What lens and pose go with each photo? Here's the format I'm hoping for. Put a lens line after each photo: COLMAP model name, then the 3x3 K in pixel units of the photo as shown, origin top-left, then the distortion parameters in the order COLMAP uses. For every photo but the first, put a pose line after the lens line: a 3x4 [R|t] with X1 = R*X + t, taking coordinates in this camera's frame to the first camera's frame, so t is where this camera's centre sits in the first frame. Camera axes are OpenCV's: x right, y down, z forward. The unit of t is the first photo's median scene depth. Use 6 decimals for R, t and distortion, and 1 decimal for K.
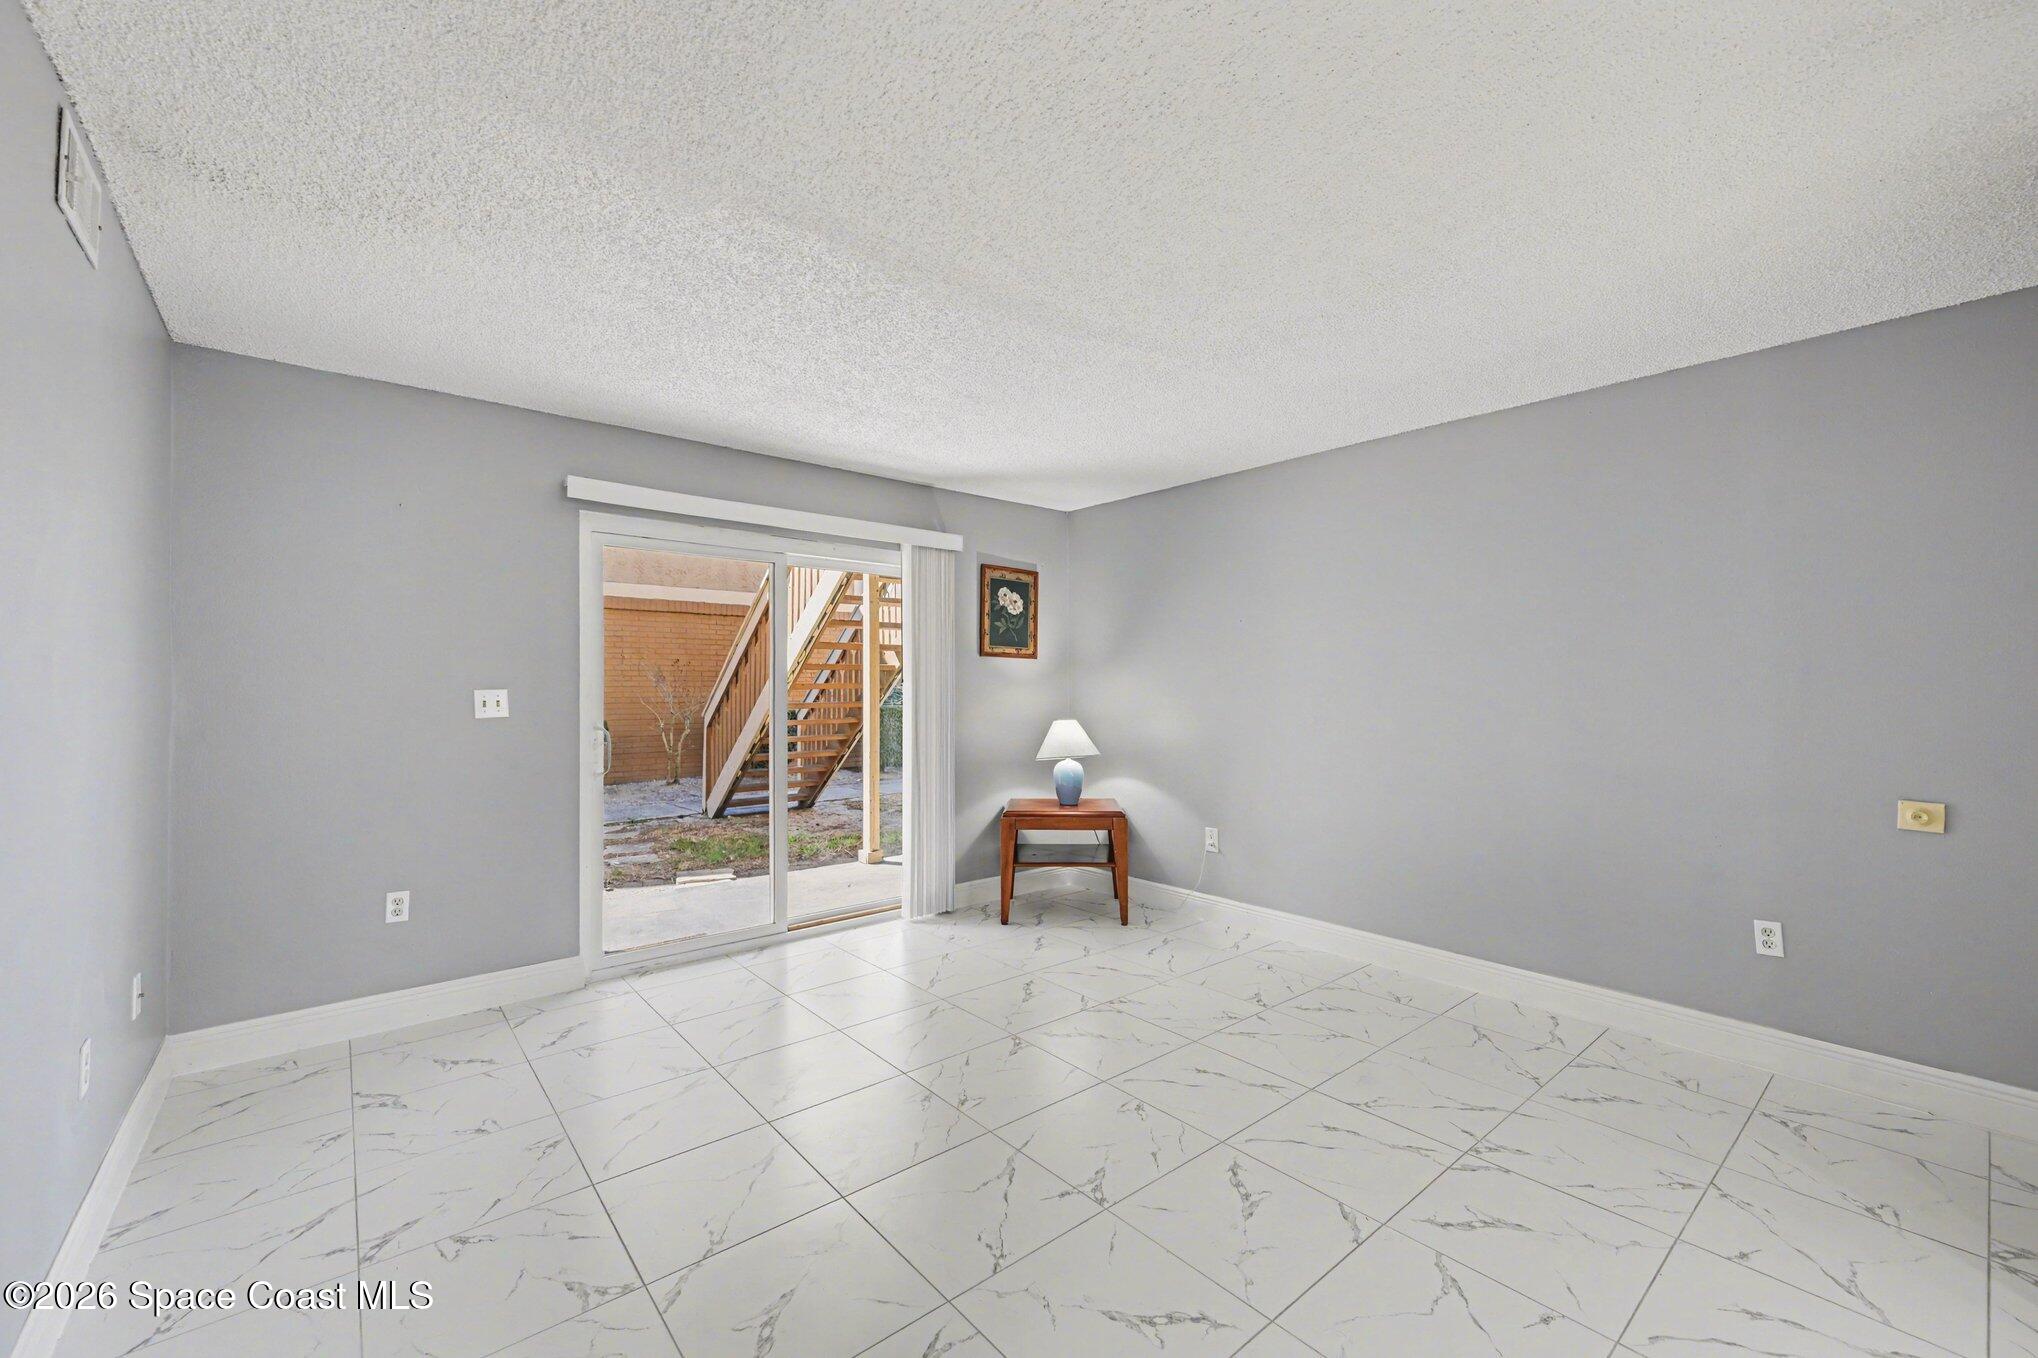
lens RADIAL K [[810.9, 0, 1031.8], [0, 810.9, 678.9], [0, 0, 1]] dist [-0.000789, 0.000056]
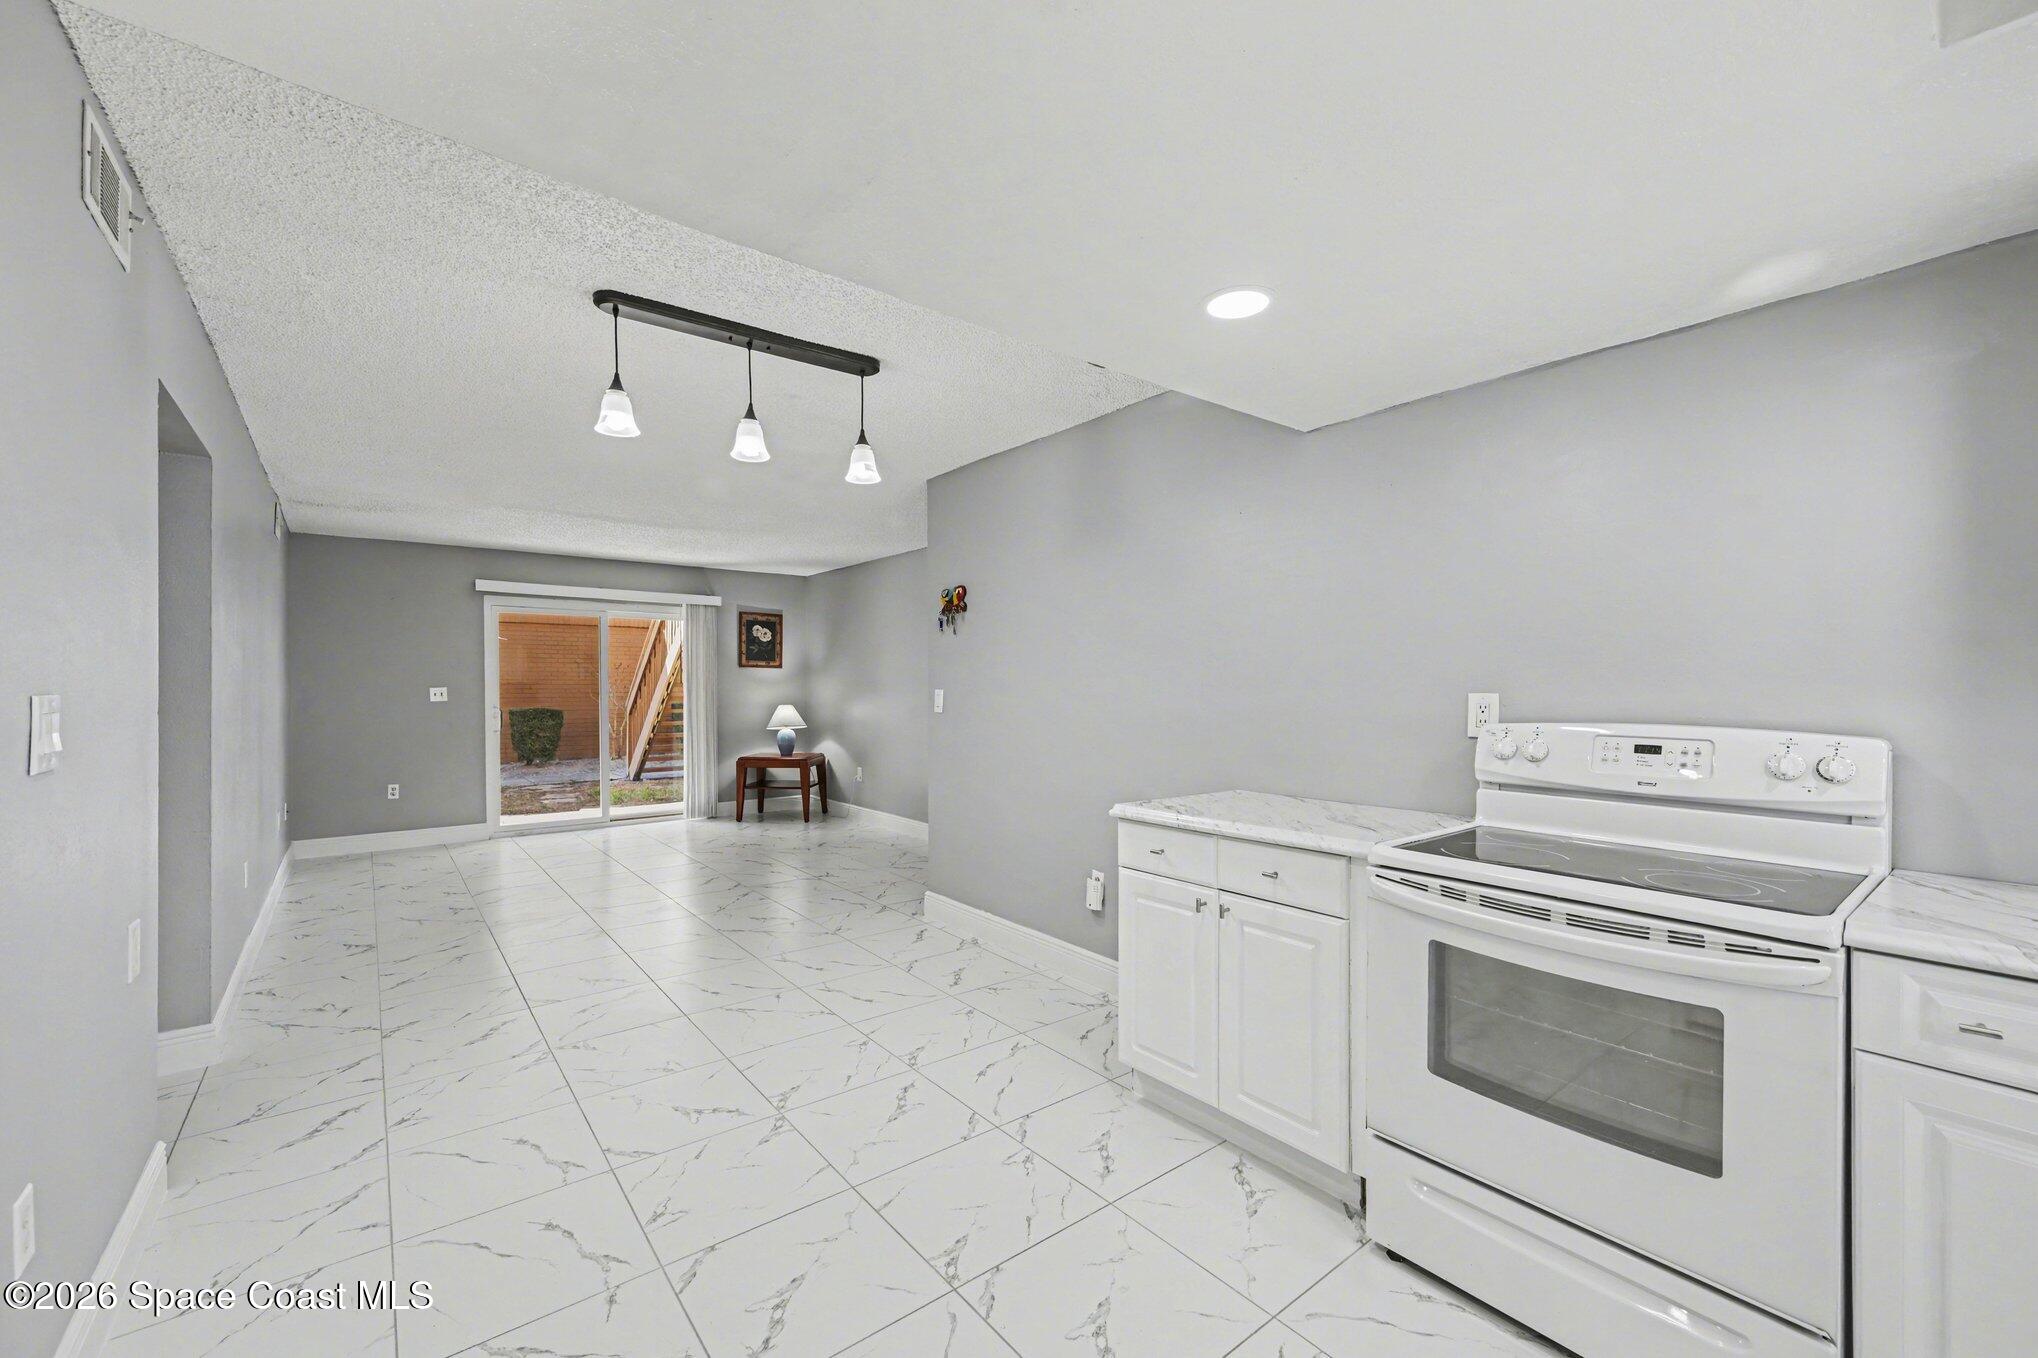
lens RADIAL K [[810.1, 0, 1004.3], [0, 810.1, 684.6], [0, 0, 1]] dist [0.002902, 0.000074]
pose [[0.999077, -0.000015, -0.042957, 0.553006], [0.000483, 0.999941, 0.010892, -0.010197], [0.042954, -0.010903, 0.999018, -0.639752]]
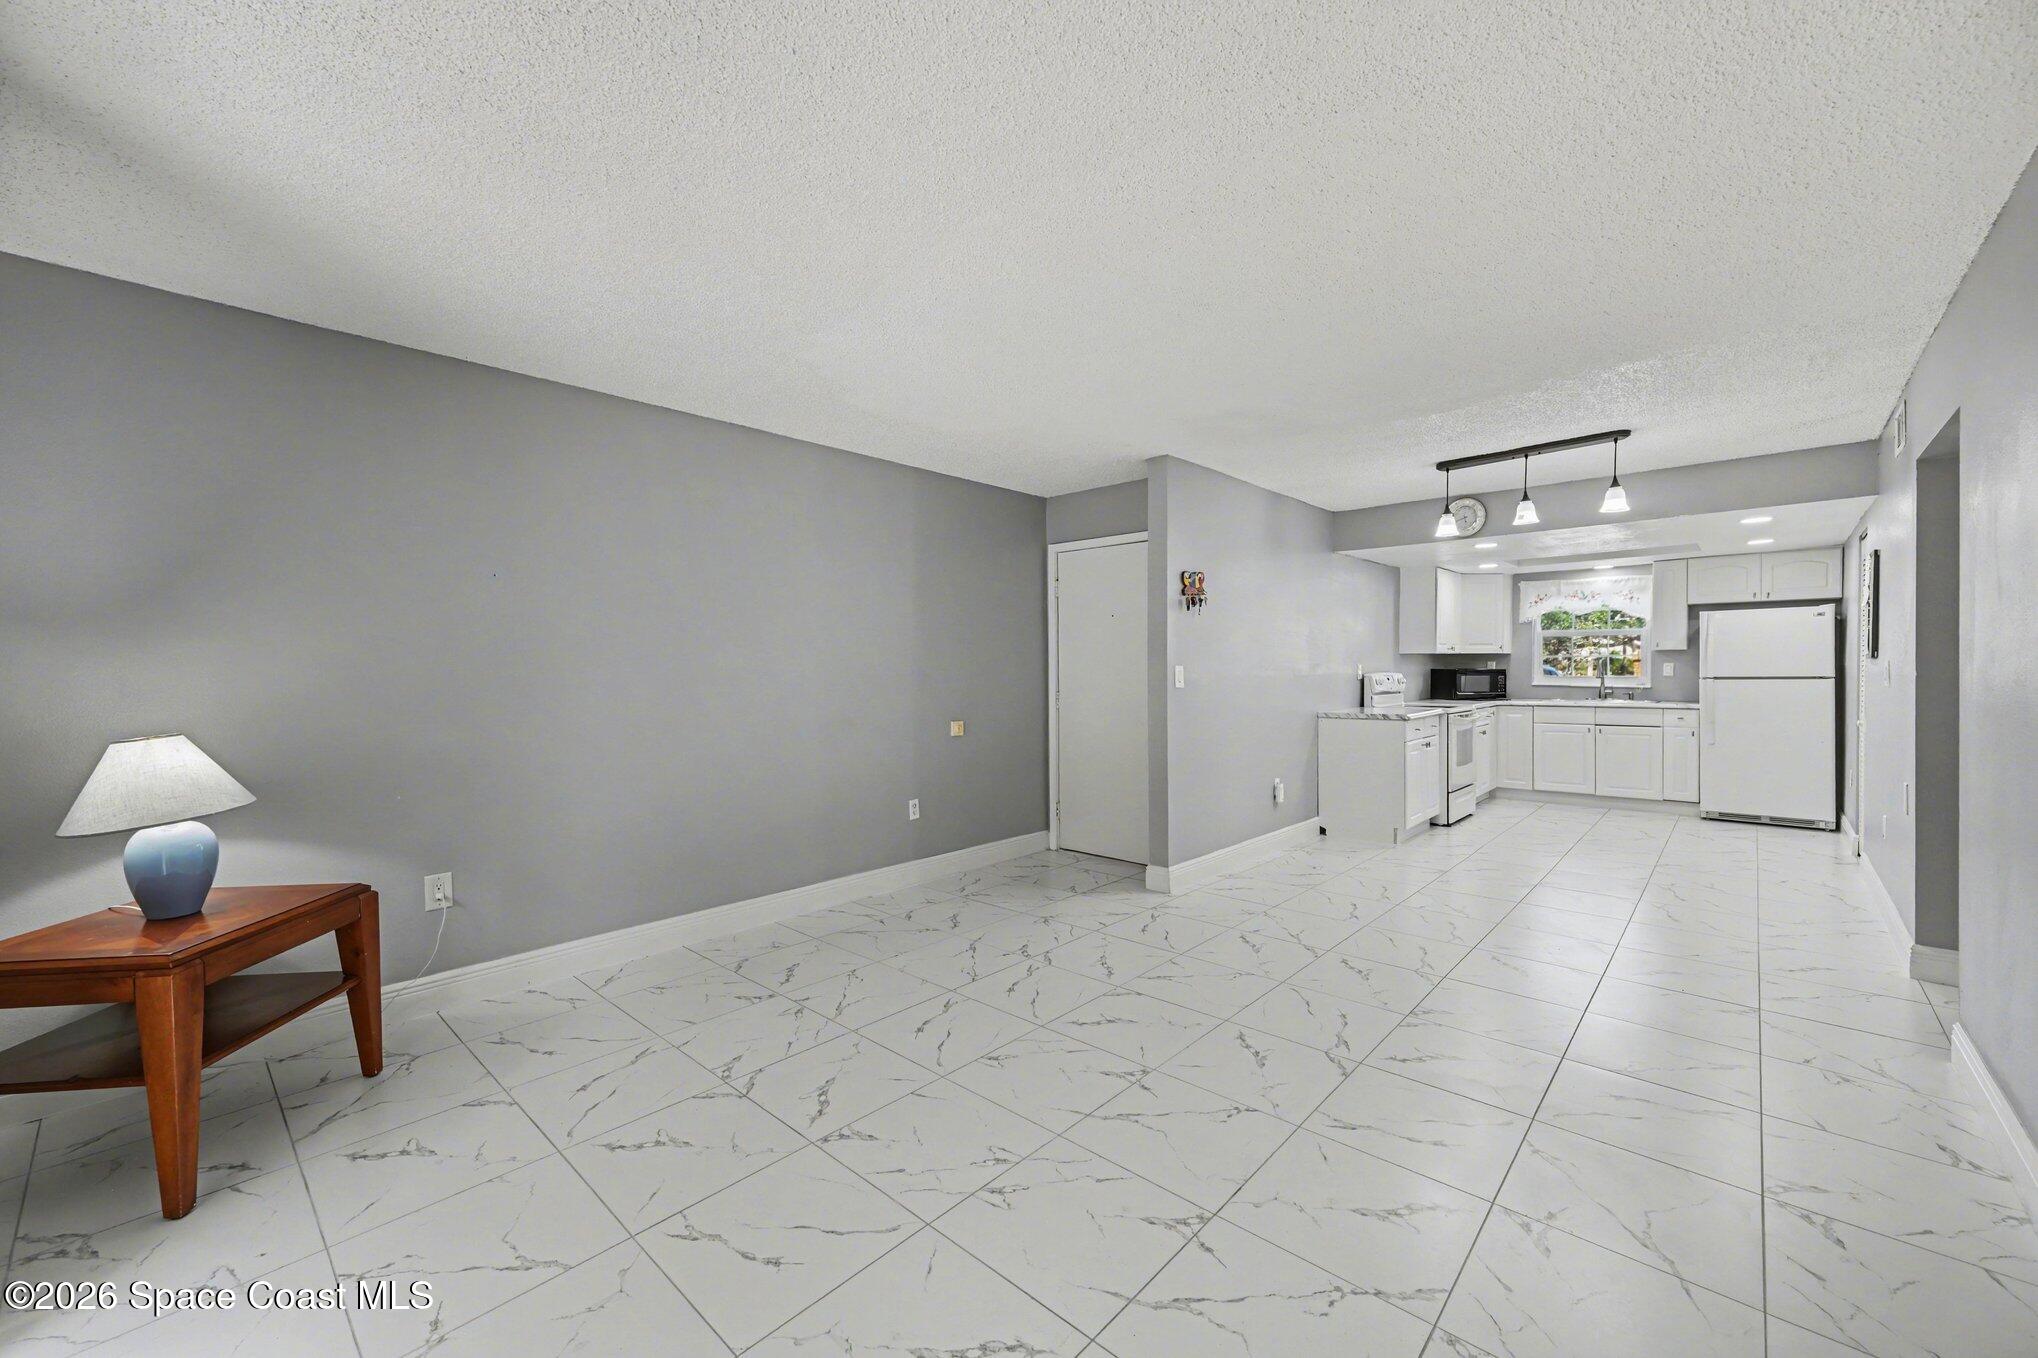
lens RADIAL K [[810.1, 0, 1004.3], [0, 810.1, 684.6], [0, 0, 1]] dist [0.002902, 0.000074]
pose [[-0.113896, -0.021514, 0.993260, -0.465330], [-0.003300, 0.999768, 0.021276, 0.008634], [-0.993487, -0.000855, -0.113941, 0.564677]]
